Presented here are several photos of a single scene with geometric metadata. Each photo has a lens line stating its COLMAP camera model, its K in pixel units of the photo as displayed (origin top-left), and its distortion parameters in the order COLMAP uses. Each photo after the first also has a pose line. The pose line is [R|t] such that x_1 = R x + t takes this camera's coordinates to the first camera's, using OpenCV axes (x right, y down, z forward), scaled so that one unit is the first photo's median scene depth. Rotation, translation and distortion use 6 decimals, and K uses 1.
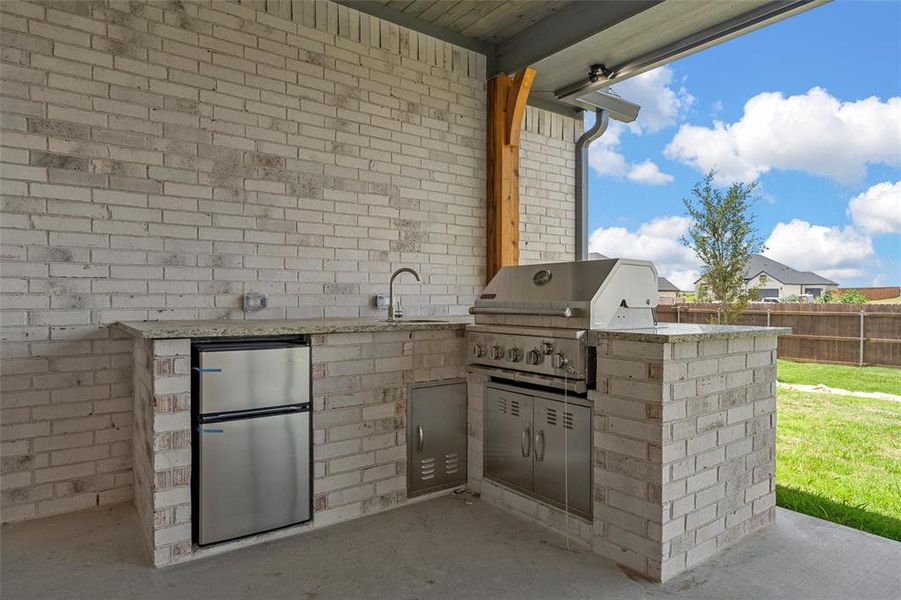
lens RADIAL K [[534.8, 0, 454.3], [0, 534.8, 302.3], [0, 0, 1]] dist [0.004076, -0.000980]
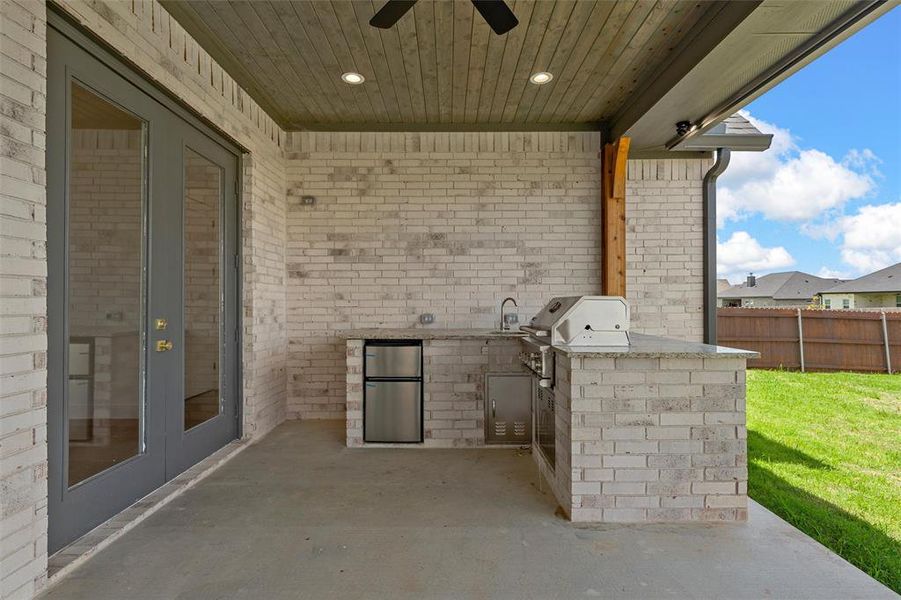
lens RADIAL K [[436.9, 0, 452.7], [0, 436.9, 301.1], [0, 0, 1]] dist [0.003519, 0.000198]
pose [[0.805246, -0.007080, -0.592898, 0.596104], [-0.000950, 0.999912, -0.013231, -0.043474], [0.592940, 0.011217, 0.805169, -0.113118]]
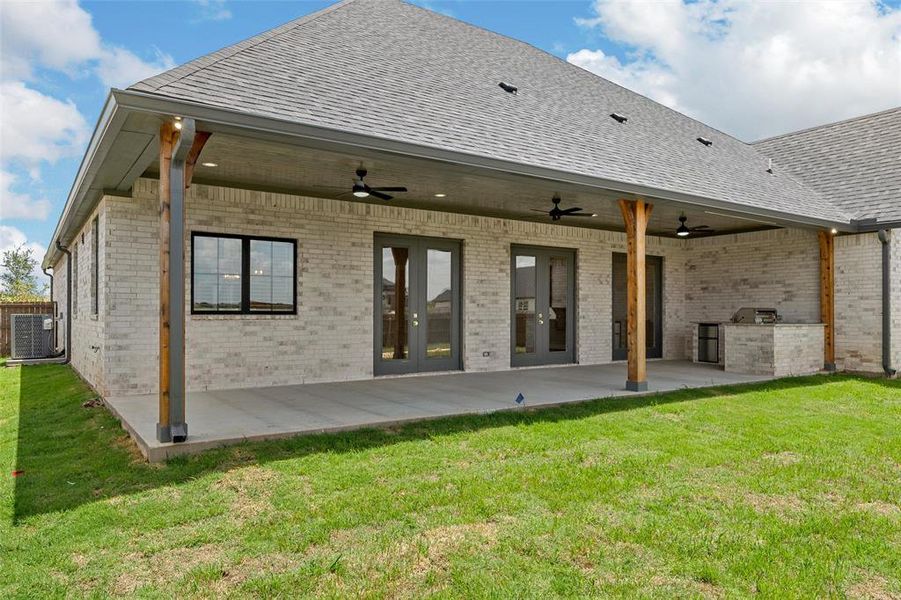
lens RADIAL K [[619.9, 0, 450.6], [0, 619.9, 305.7], [0, 0, 1]] dist [0.001288, 0.000942]
pose [[-0.042116, -0.015732, -0.998989, 4.662017], [-0.012387, 0.999807, -0.015223, 0.010376], [0.999036, 0.011733, -0.042303, -1.009416]]
